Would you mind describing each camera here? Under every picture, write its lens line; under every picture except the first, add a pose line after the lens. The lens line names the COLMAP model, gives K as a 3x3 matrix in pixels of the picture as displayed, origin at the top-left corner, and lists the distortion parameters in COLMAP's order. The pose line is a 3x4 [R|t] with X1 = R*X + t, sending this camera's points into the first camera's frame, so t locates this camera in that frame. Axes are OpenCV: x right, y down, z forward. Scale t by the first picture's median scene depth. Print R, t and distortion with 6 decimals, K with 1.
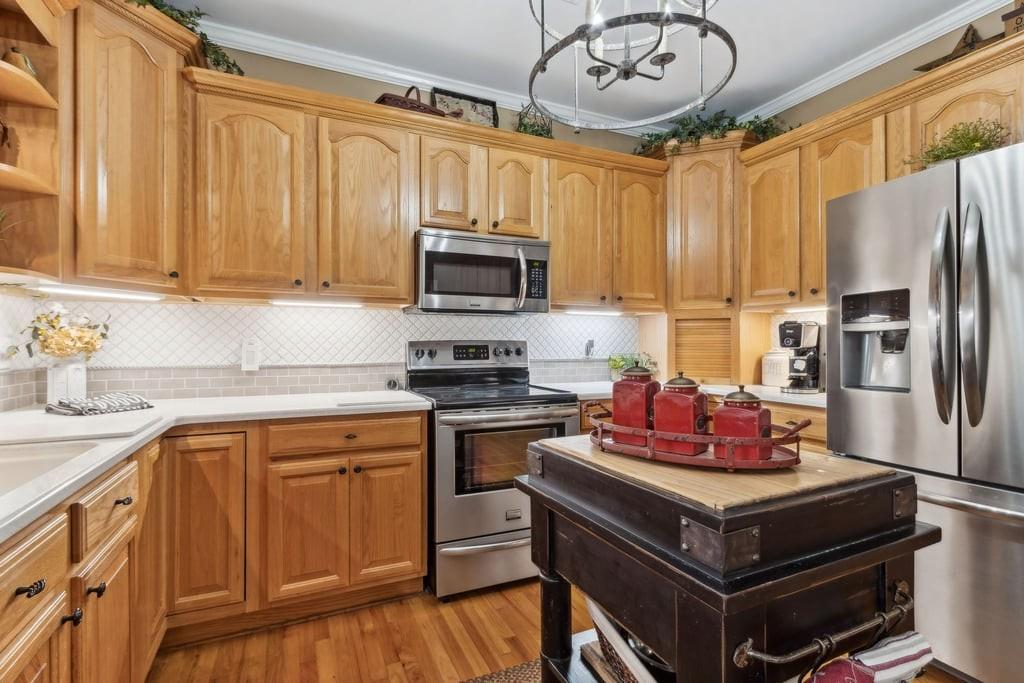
lens RADIAL K [[470.6, 0, 506.9], [0, 470.6, 346.6], [0, 0, 1]] dist [0.004246, -0.002044]
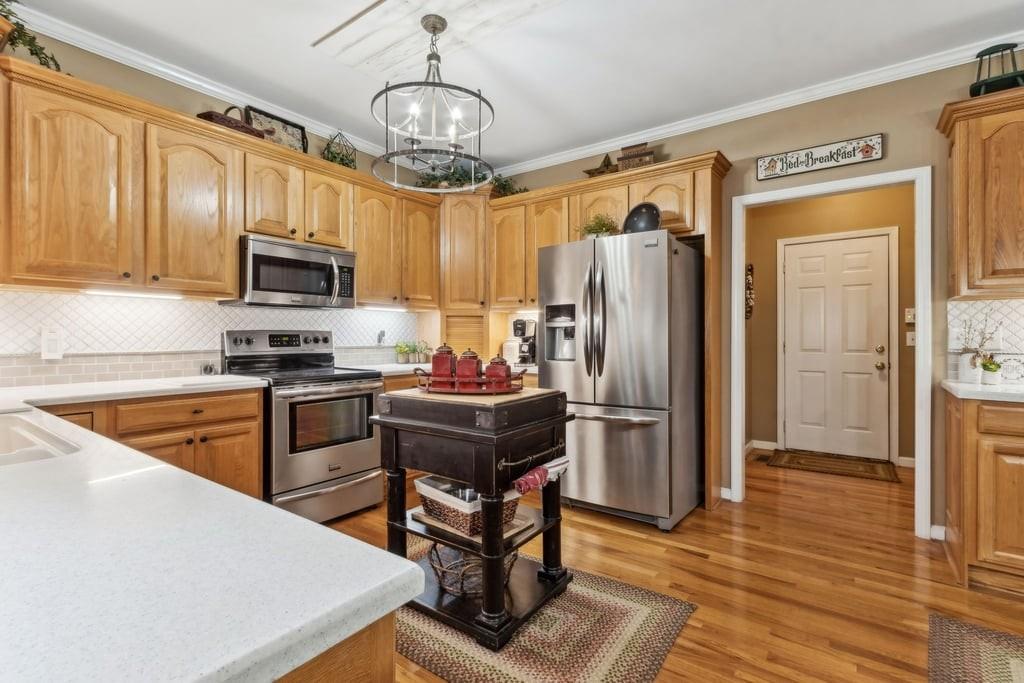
lens RADIAL K [[470.6, 0, 504.0], [0, 470.6, 338.7], [0, 0, 1]] dist [0.004246, -0.002044]
pose [[0.874369, -0.000709, 0.485262, -0.205525], [-0.000930, 0.999995, 0.003136, 0.004727], [-0.485262, -0.003193, 0.874363, -0.347676]]
